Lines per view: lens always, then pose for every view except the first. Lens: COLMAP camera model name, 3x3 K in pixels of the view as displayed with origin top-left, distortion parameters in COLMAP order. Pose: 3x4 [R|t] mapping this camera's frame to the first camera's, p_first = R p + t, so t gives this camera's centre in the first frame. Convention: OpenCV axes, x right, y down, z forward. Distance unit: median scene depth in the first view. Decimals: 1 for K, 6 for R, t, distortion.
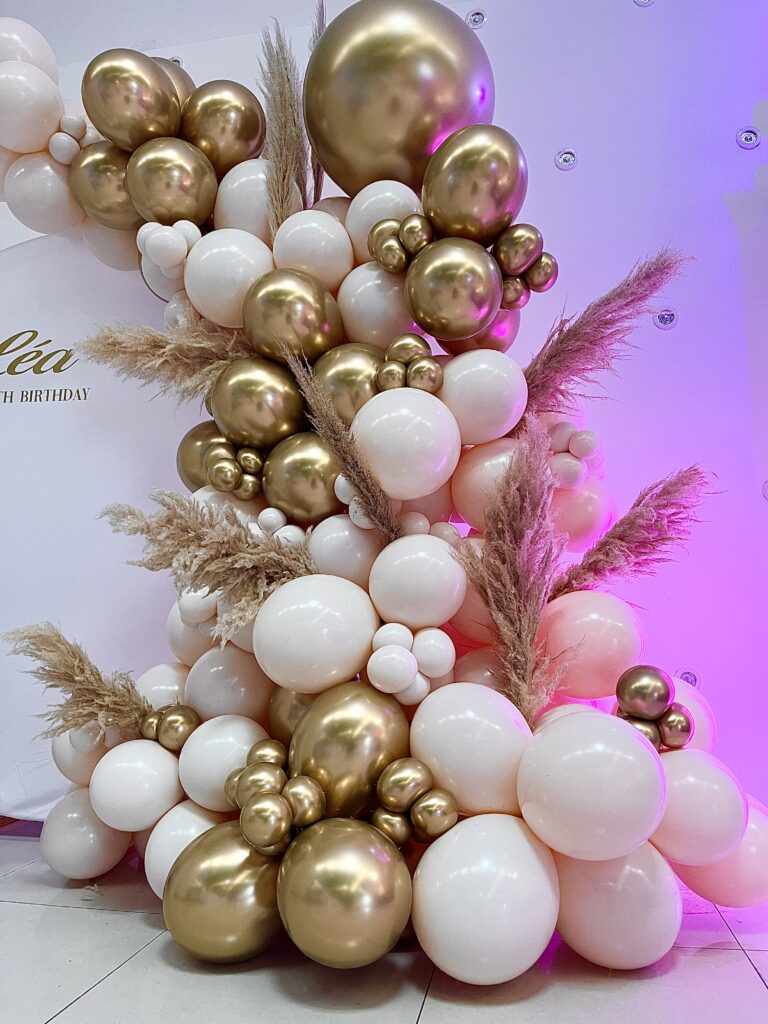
lens RADIAL K [[762.7, 0, 384.0], [0, 762.7, 512.0], [0, 0, 1]] dist [0.007874, 0.000144]
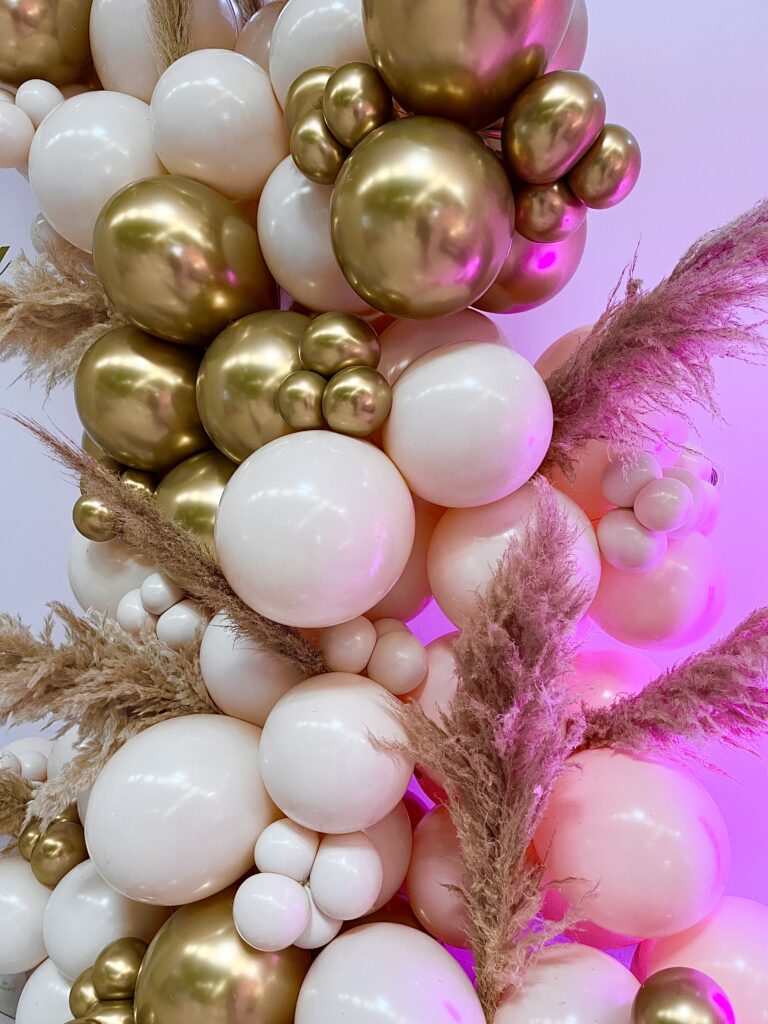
lens RADIAL K [[762.7, 0, 384.0], [0, 762.7, 512.0], [0, 0, 1]] dist [0.007874, 0.000144]
pose [[0.972741, 0.052435, -0.225890, 0.192371], [0.015299, 0.957468, 0.288135, -0.247100], [0.231391, -0.283736, 0.930565, 0.438448]]
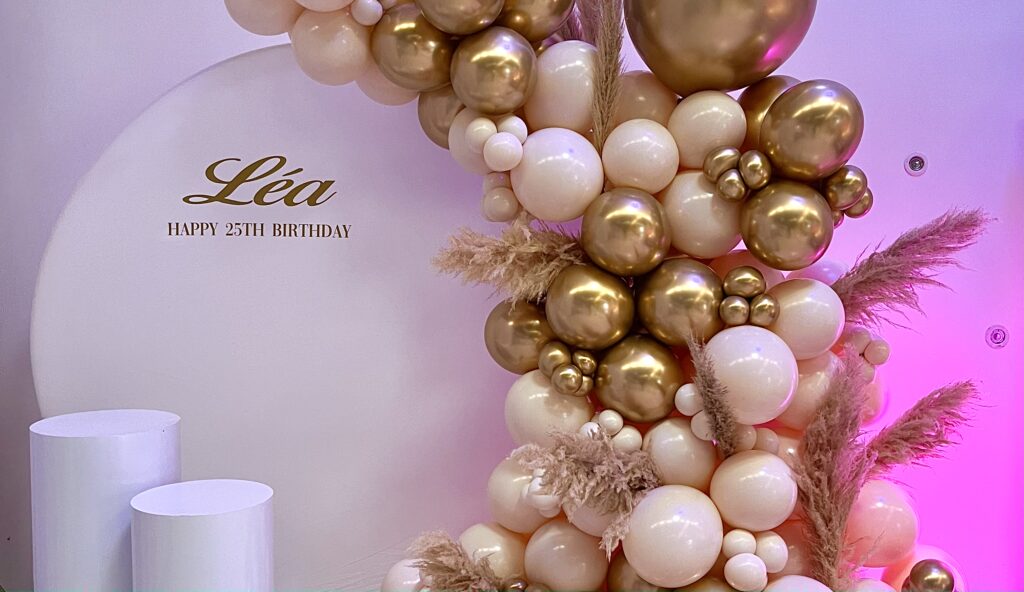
lens RADIAL K [[977.3, 0, 512.0], [0, 977.3, 296.0], [0, 0, 1]] dist [0.012003, 0.006753]
pose [[0.988952, -0.003256, 0.148201, -0.504309], [-0.028918, 0.976314, 0.214418, -0.474305], [-0.145388, -0.216334, 0.965433, -0.328555]]
